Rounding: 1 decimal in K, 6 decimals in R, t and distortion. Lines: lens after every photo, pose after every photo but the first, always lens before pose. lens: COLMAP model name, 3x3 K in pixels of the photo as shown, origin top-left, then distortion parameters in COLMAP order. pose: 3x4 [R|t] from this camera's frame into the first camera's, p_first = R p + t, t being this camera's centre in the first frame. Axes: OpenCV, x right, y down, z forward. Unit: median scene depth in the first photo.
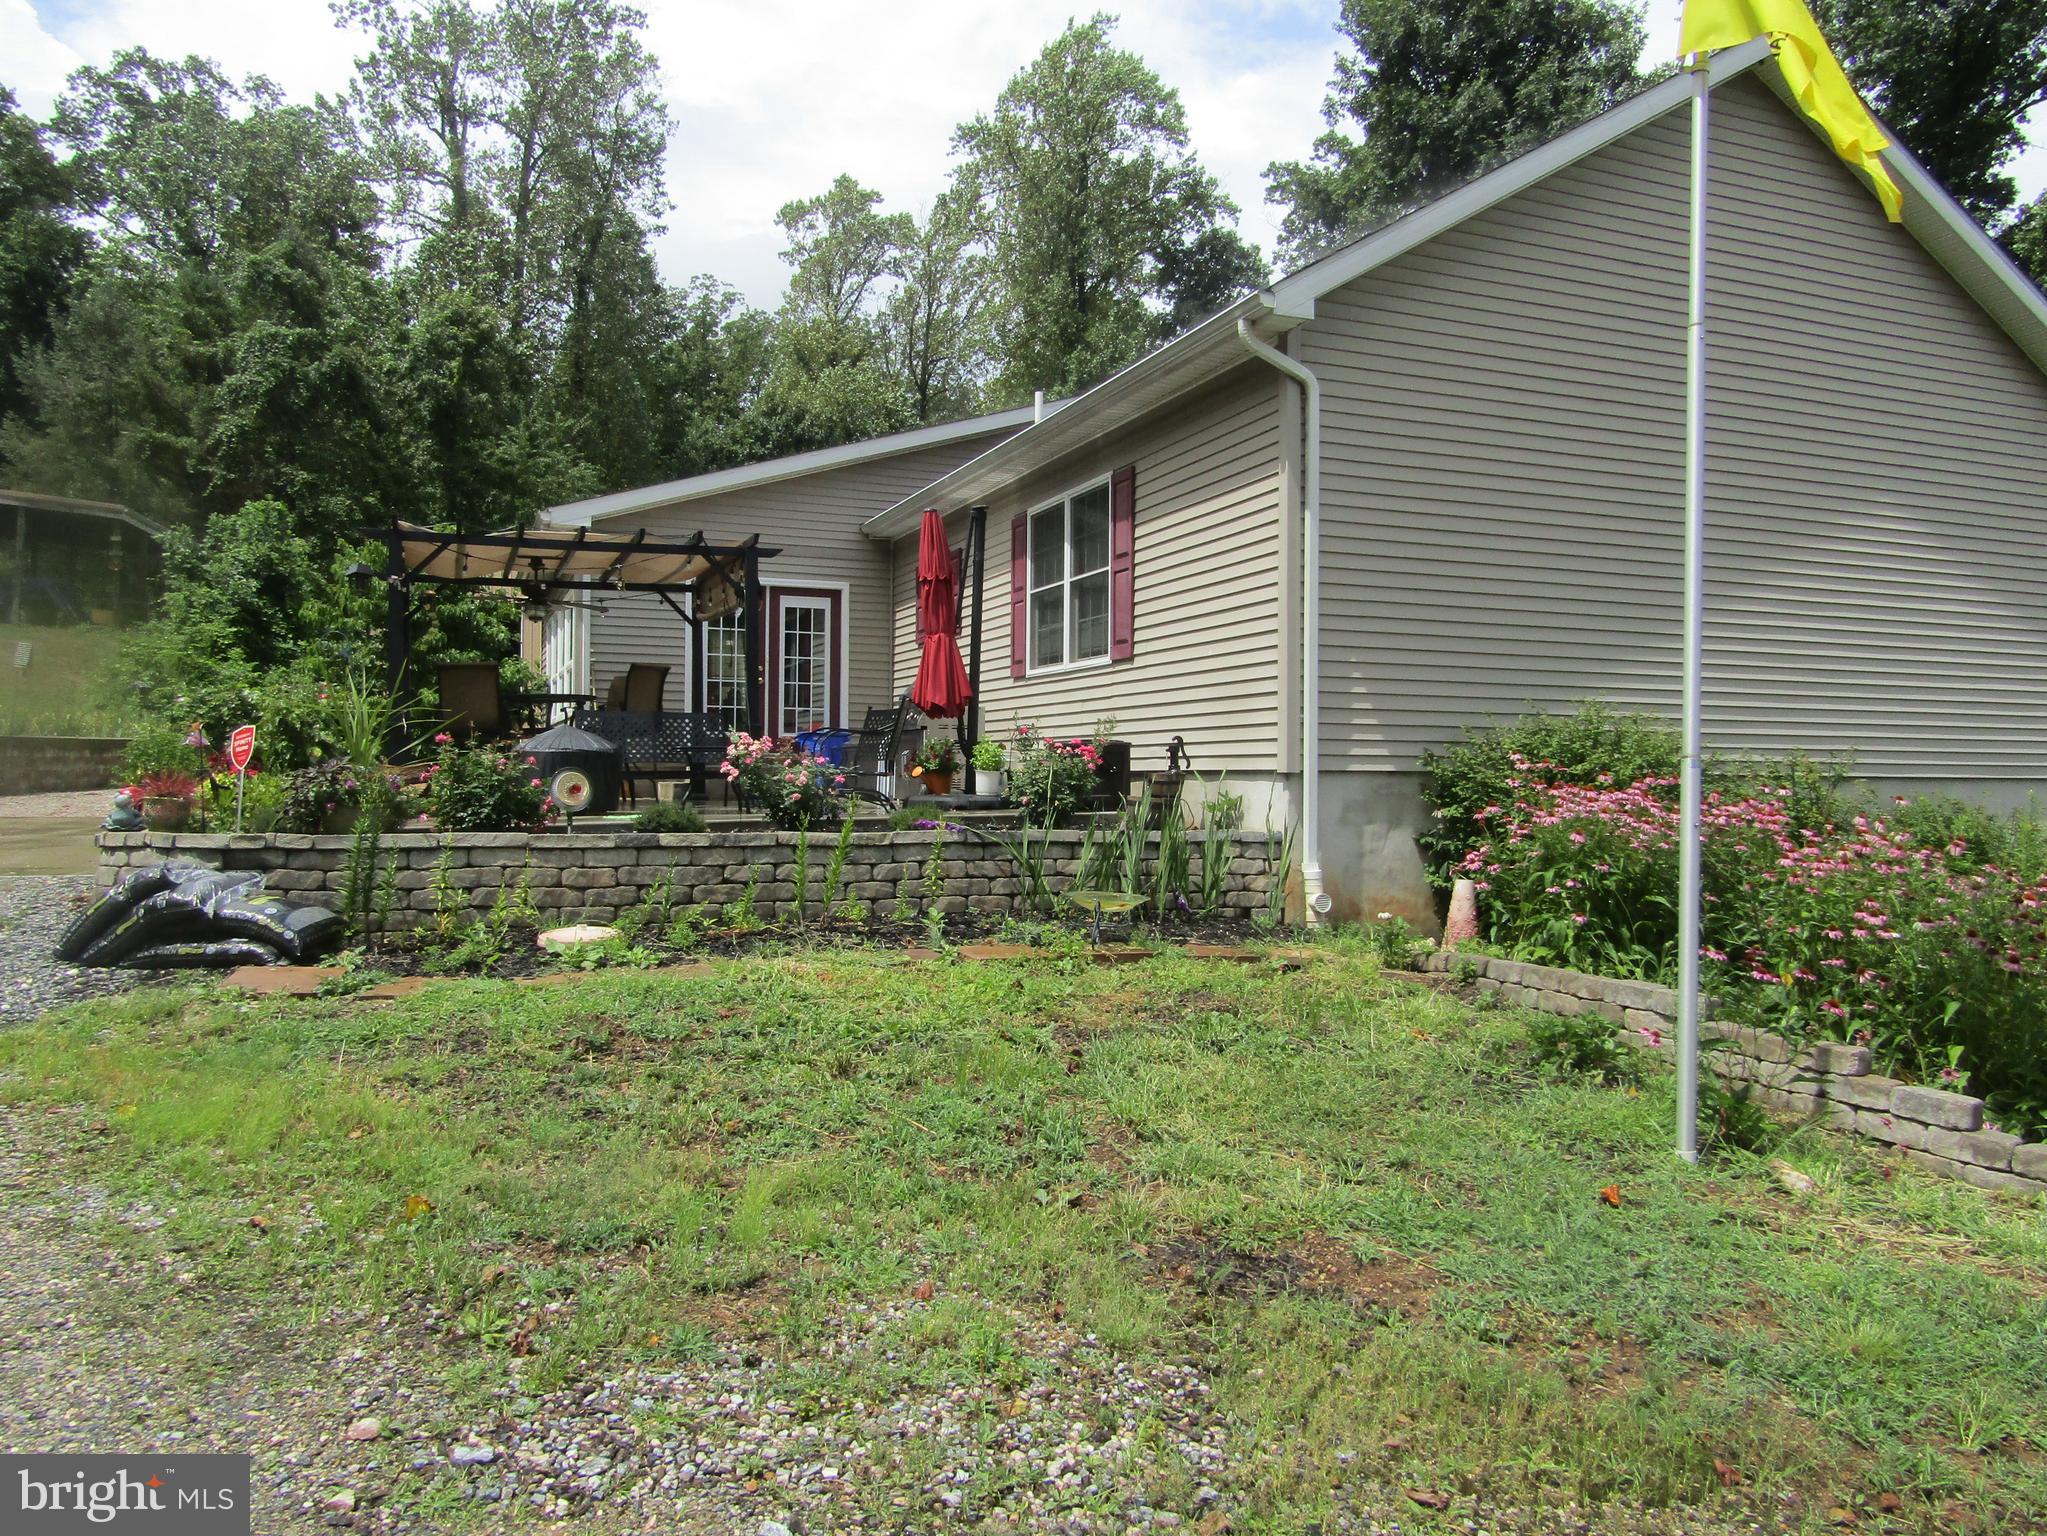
lens RADIAL K [[1452.6, 0, 1023.5], [0, 1452.6, 768.0], [0, 0, 1]] dist [0.000893, 0.006879]
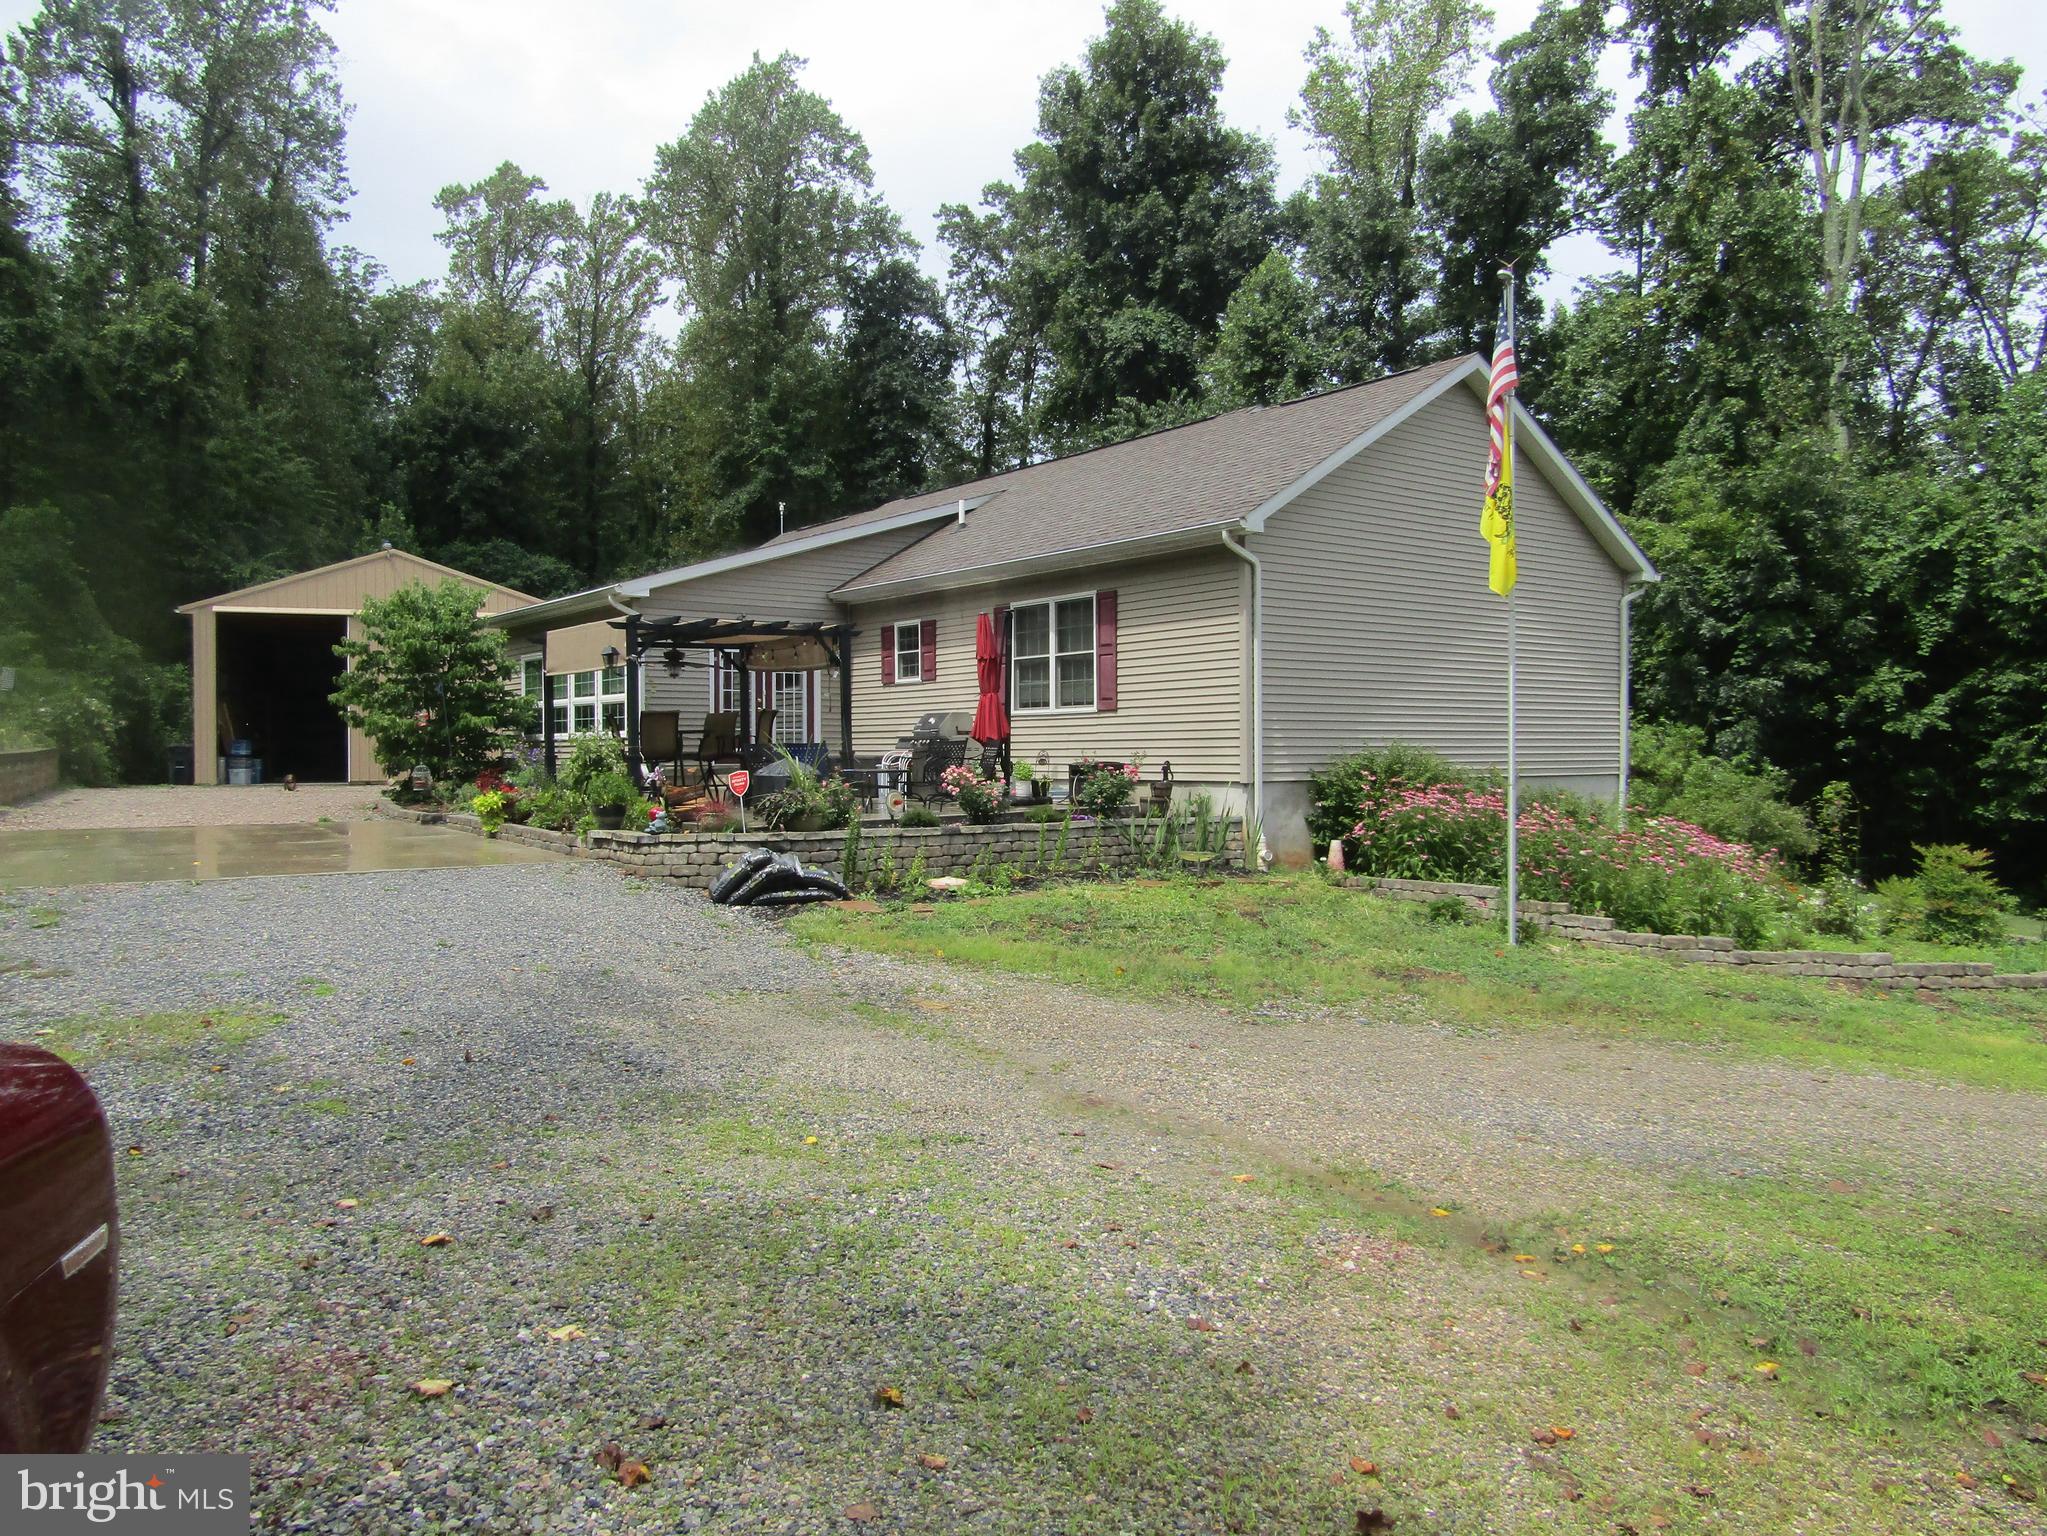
lens RADIAL K [[1452.6, 0, 1023.5], [0, 1452.6, 768.0], [0, 0, 1]] dist [0.000893, 0.006879]
pose [[0.962011, -0.015026, 0.272597, -0.089214], [0.010206, 0.999766, 0.019090, -0.008180], [-0.272820, -0.015583, 0.961939, -0.100972]]
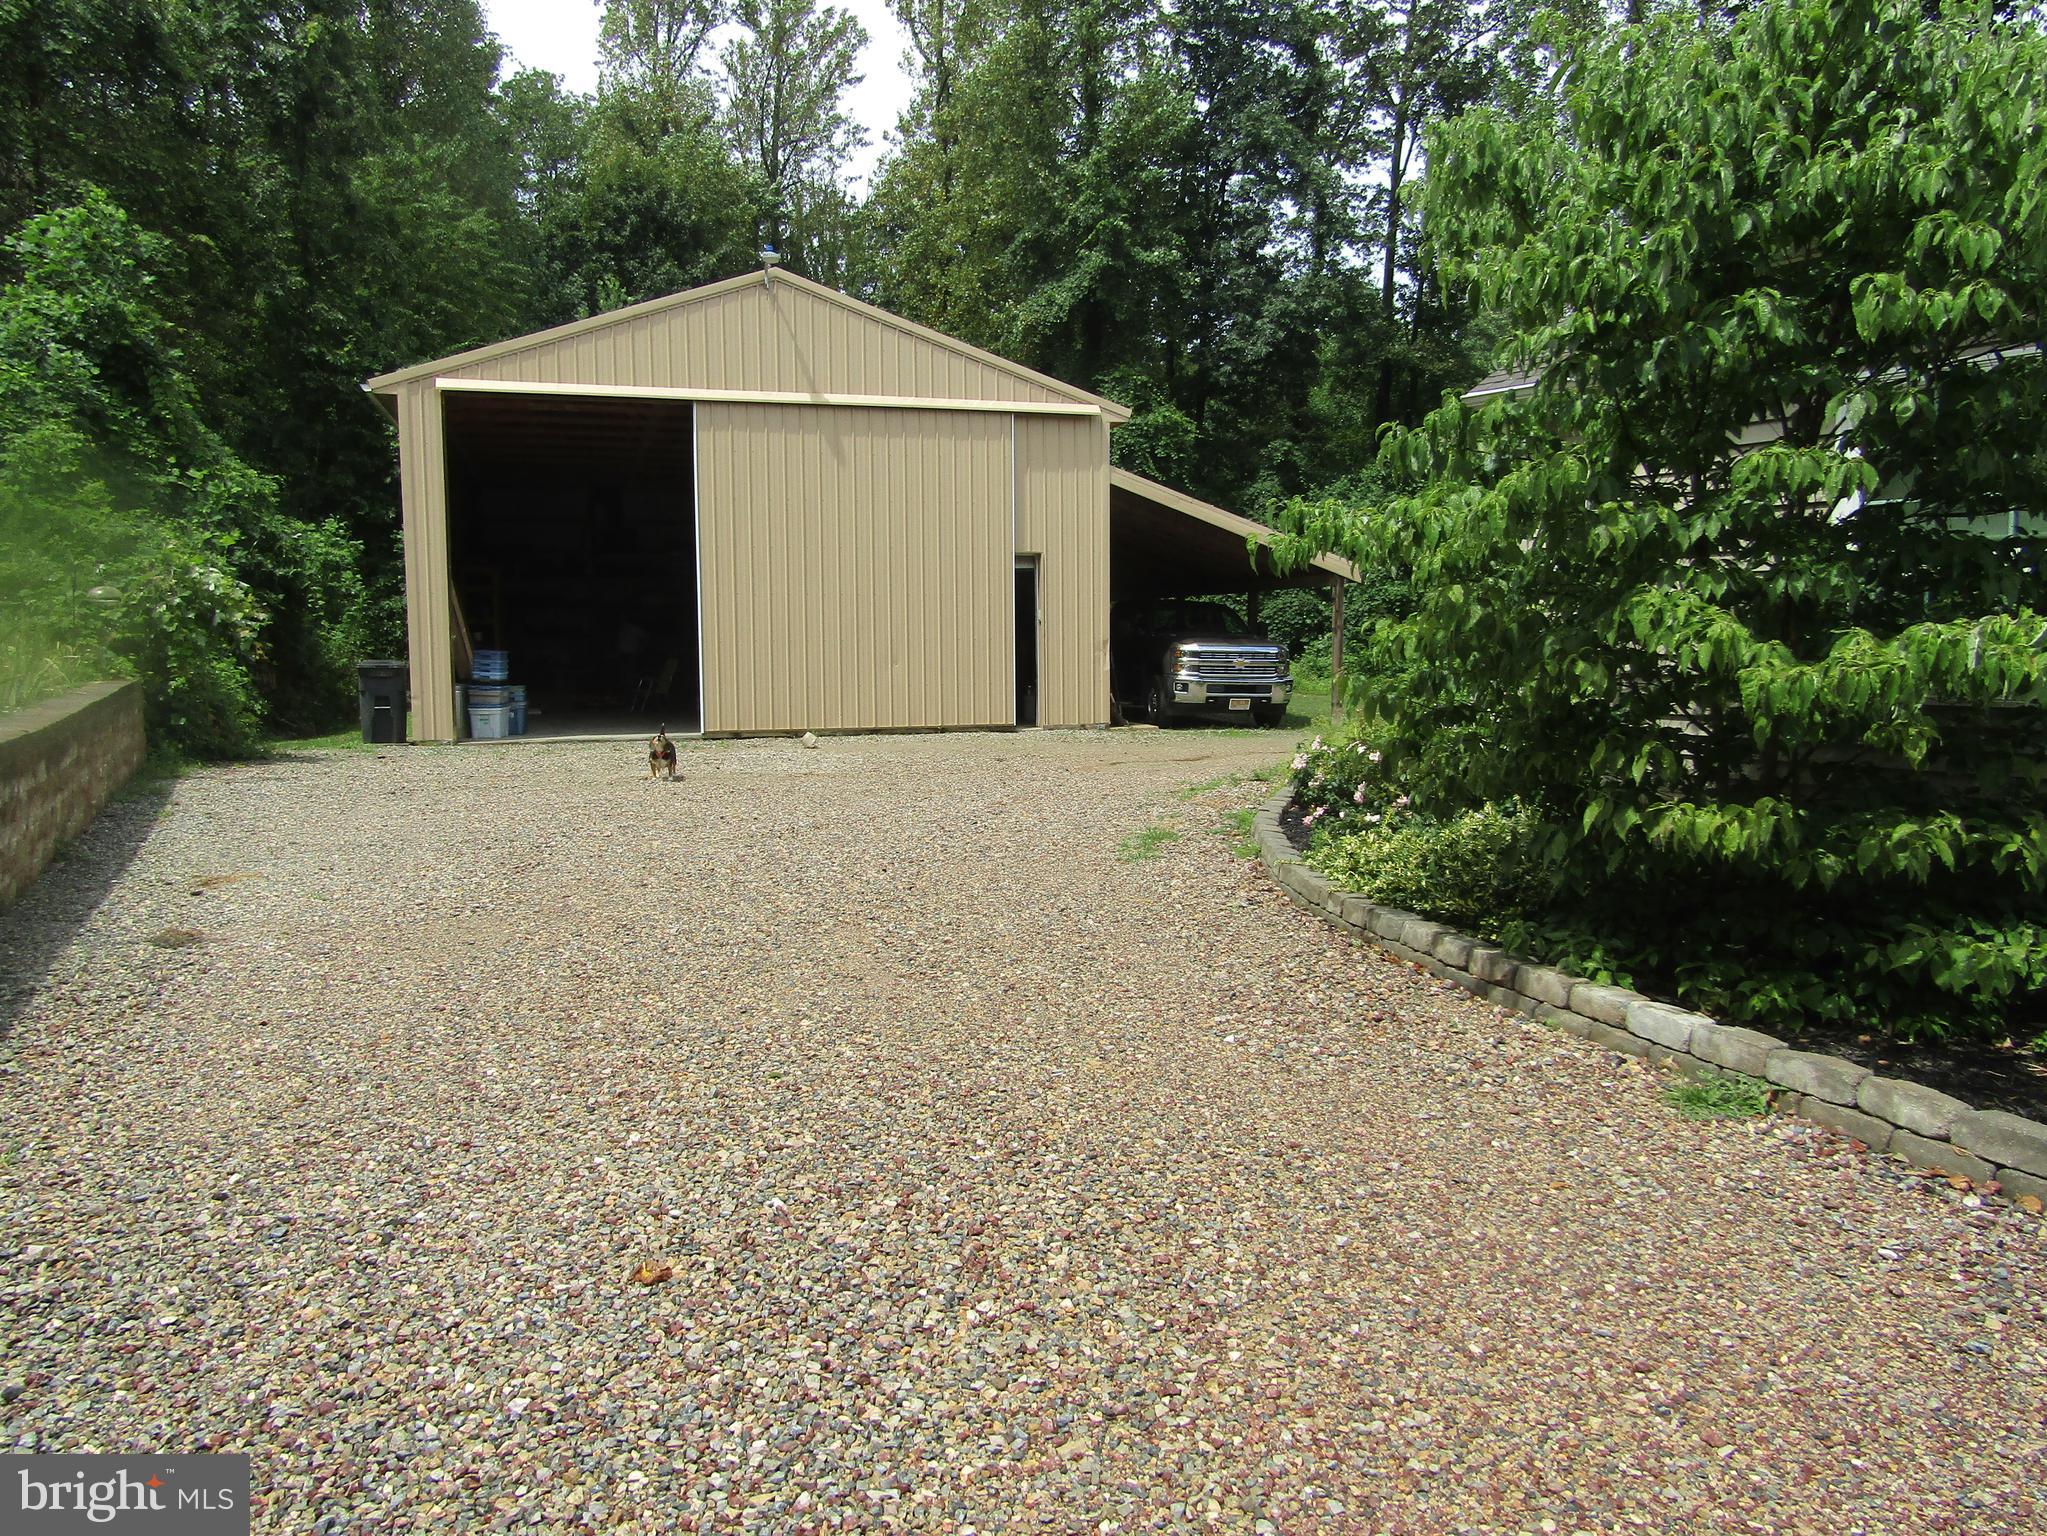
lens RADIAL K [[1452.6, 0, 1023.5], [0, 1452.6, 768.0], [0, 0, 1]] dist [0.000893, 0.006879]
pose [[0.973440, -0.035074, 0.226238, -0.196522], [0.013908, 0.995430, 0.094481, -0.014439], [-0.228518, -0.088825, 0.969479, 0.238542]]
